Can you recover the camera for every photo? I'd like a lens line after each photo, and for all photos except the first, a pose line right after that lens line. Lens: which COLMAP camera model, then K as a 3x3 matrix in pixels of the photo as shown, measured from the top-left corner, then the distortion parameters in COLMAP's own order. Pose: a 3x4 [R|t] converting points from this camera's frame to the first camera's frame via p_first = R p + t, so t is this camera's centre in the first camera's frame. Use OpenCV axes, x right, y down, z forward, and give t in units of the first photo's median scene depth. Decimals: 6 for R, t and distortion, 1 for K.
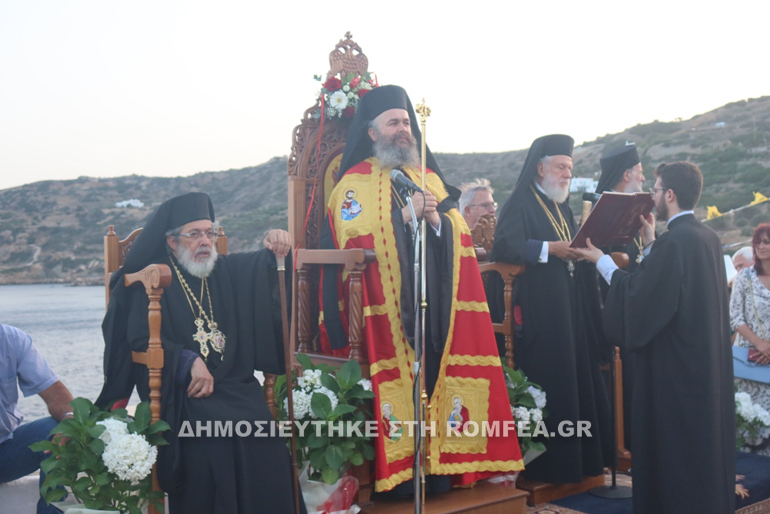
lens RADIAL K [[966.1, 0, 385.0], [0, 966.1, 257.0], [0, 0, 1]] dist [-0.012794, 0.021485]
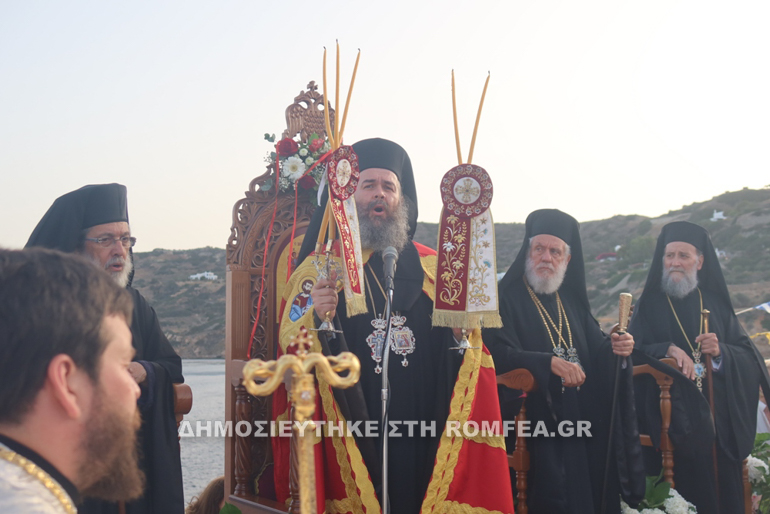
lens RADIAL K [[988.6, 0, 385.0], [0, 988.6, 257.0], [0, 0, 1]] dist [-0.004999, -0.052160]
pose [[0.996857, -0.003461, -0.079150, 0.085232], [-0.002379, 0.997288, -0.073561, -0.030157], [0.079190, 0.073519, 0.994145, 0.208073]]
